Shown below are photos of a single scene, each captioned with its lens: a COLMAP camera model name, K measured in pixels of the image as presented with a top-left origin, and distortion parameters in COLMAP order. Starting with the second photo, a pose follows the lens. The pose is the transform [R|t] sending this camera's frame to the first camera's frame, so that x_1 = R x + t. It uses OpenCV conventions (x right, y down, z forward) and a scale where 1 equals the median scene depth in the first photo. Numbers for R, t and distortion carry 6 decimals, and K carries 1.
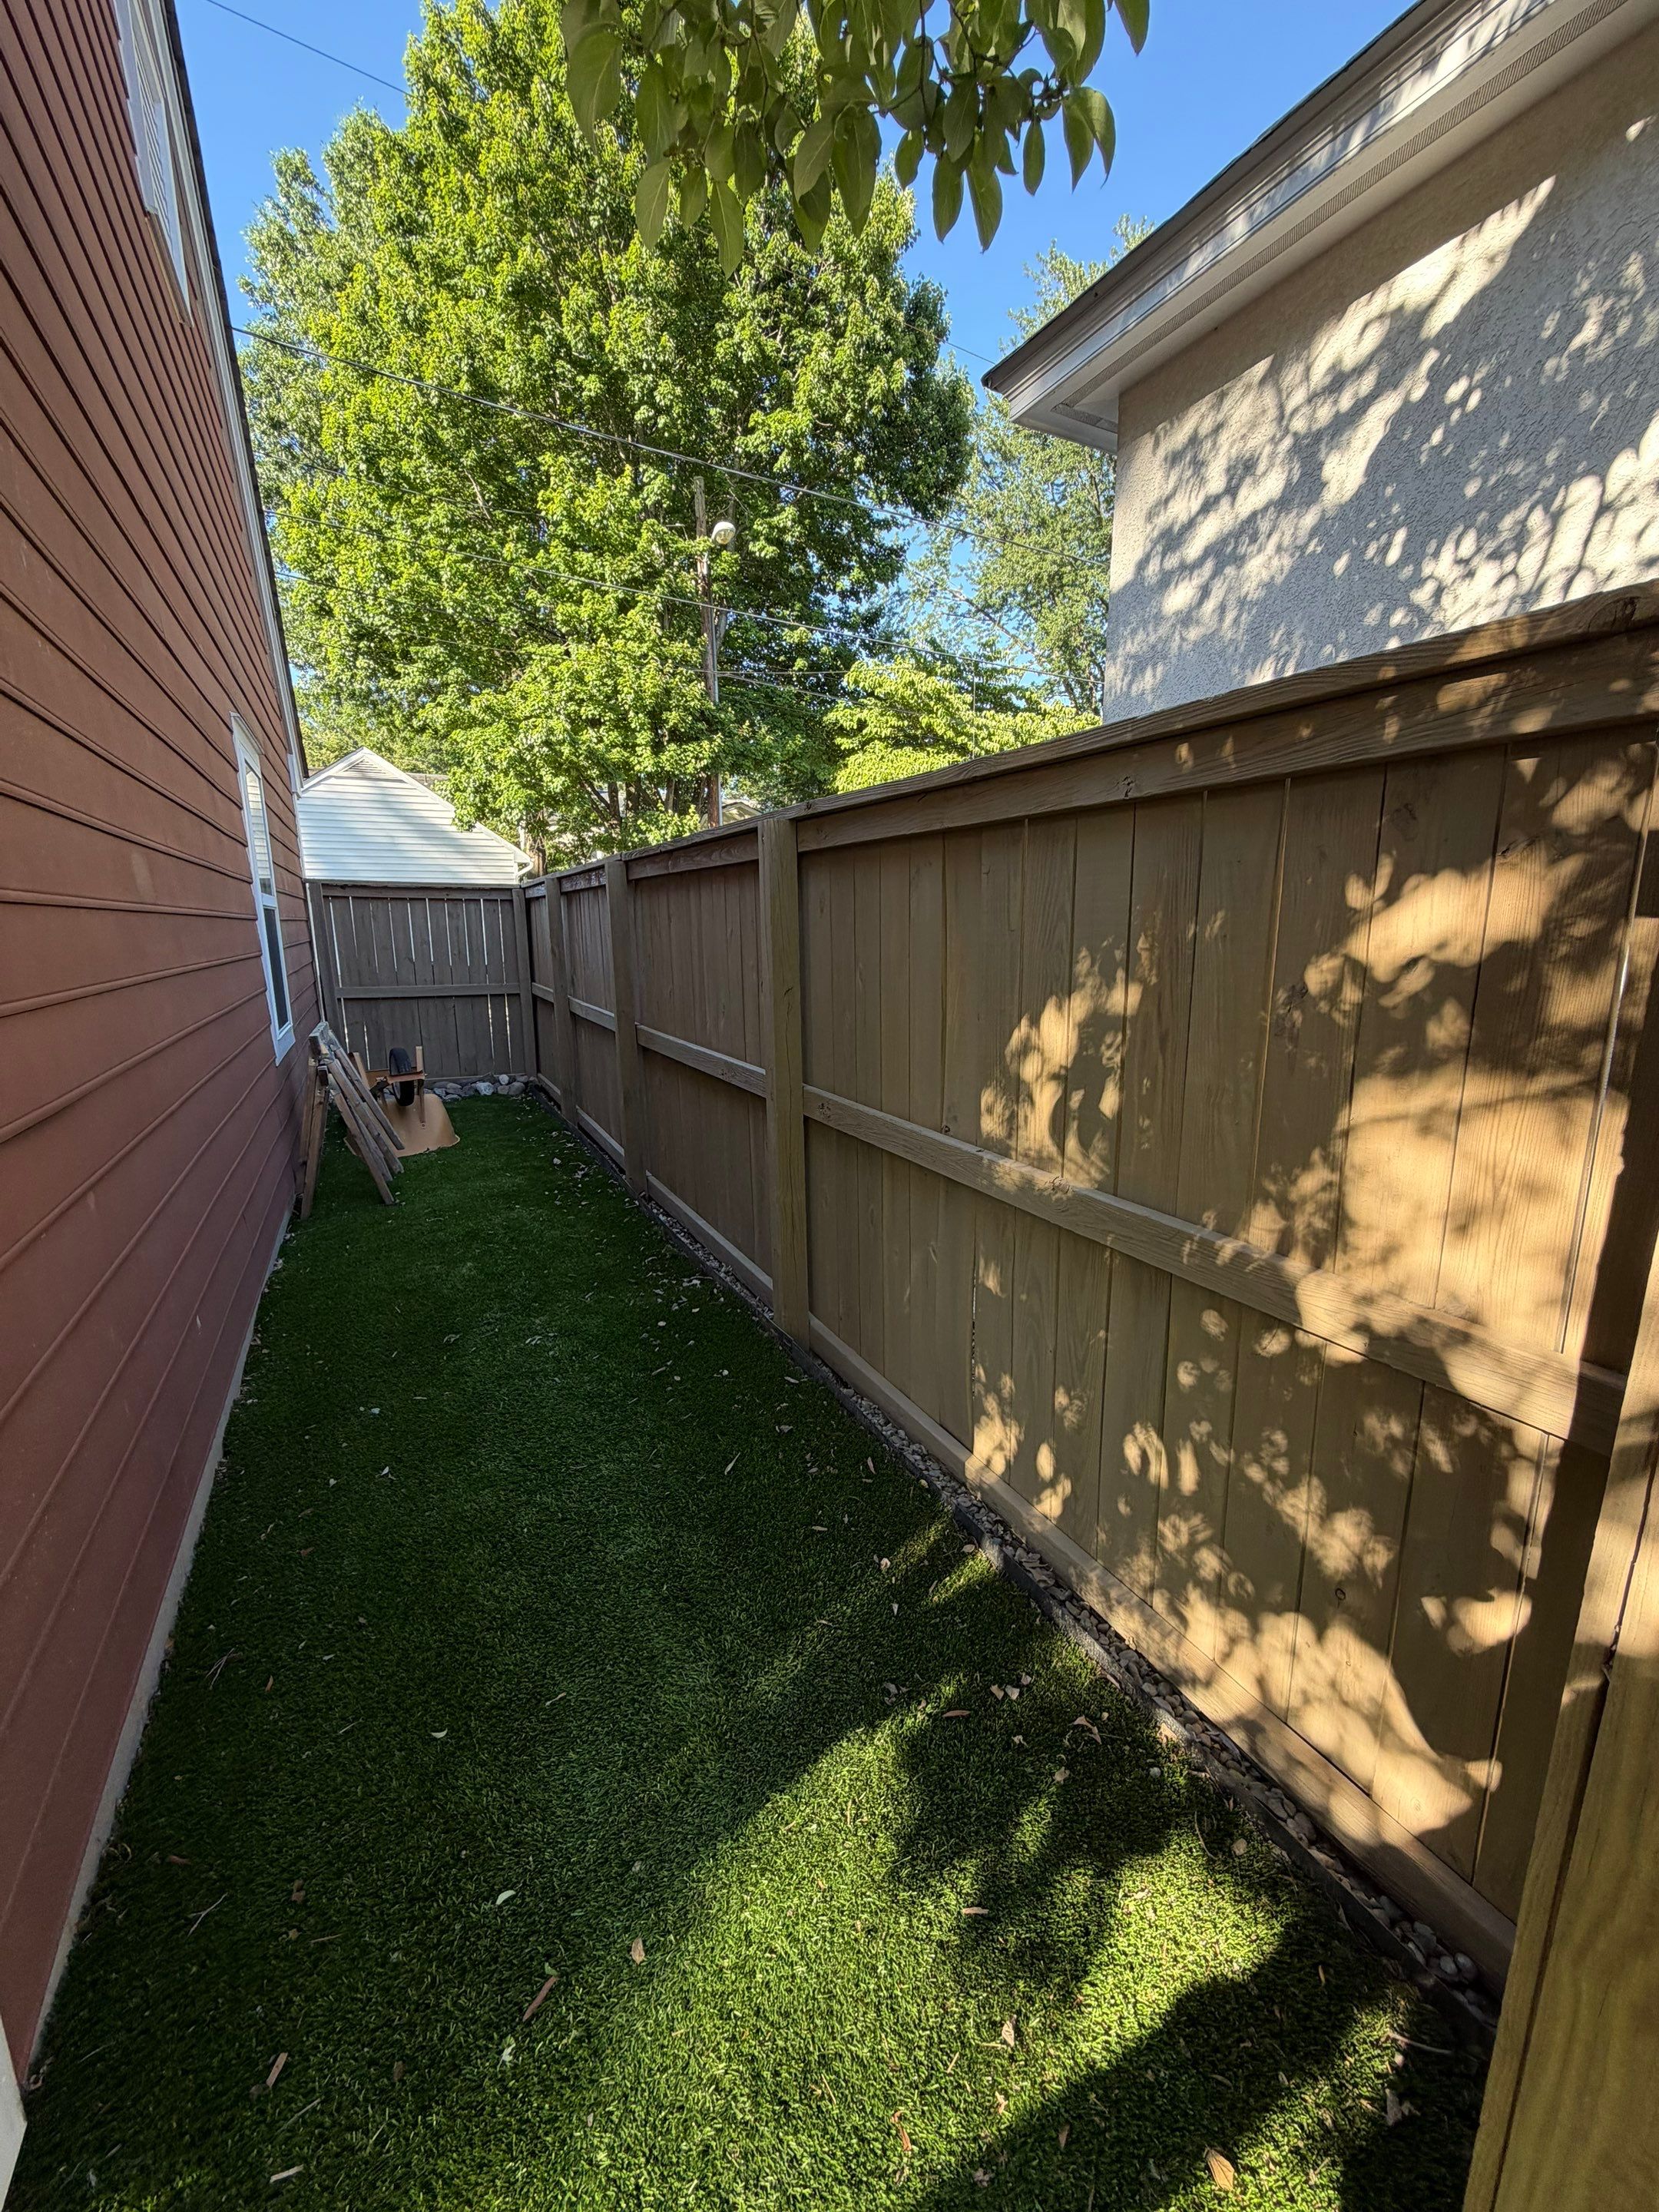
lens RADIAL K [[883.0, 0, 827.2], [0, 883.0, 1092.8], [0, 0, 1]] dist [0.003322, -0.000544]
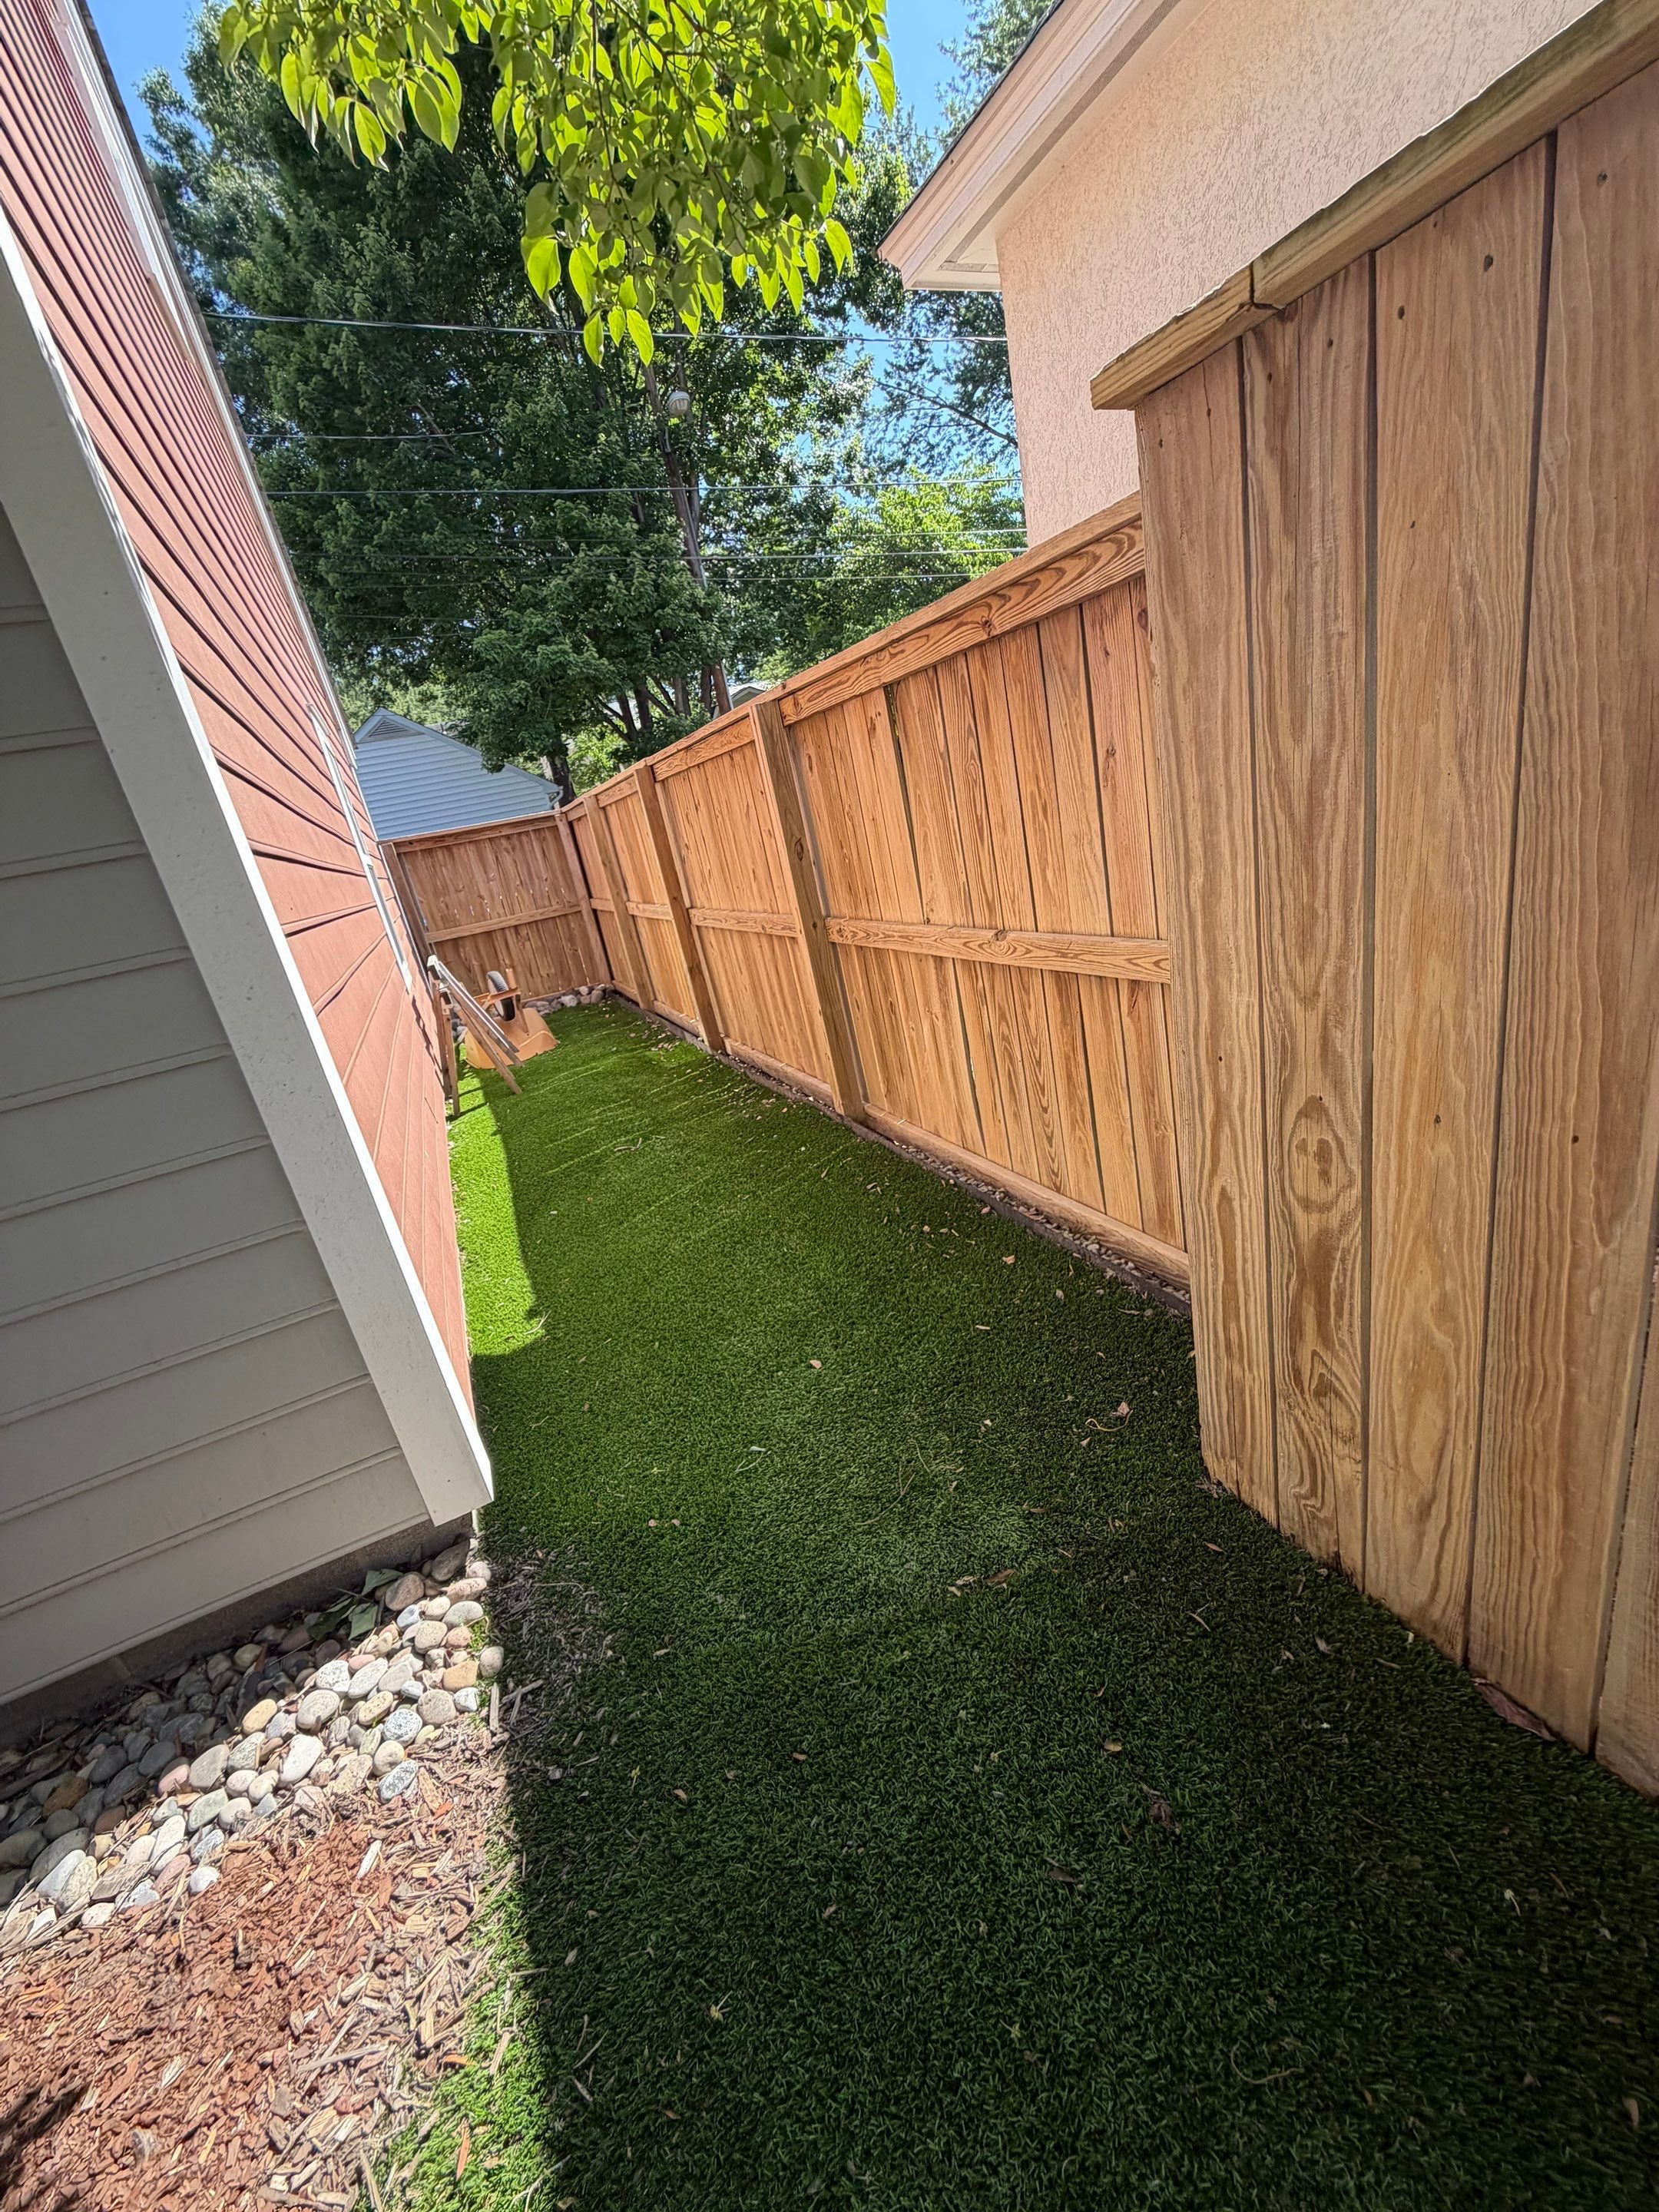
lens RADIAL K [[900.4, 0, 829.5], [0, 900.4, 1106.0], [0, 0, 1]] dist [0.009016, 0.000038]
pose [[0.981522, -0.166280, -0.094685, 0.025947], [0.177316, 0.976384, 0.123421, 0.044924], [0.071926, -0.137929, 0.987827, -0.137009]]
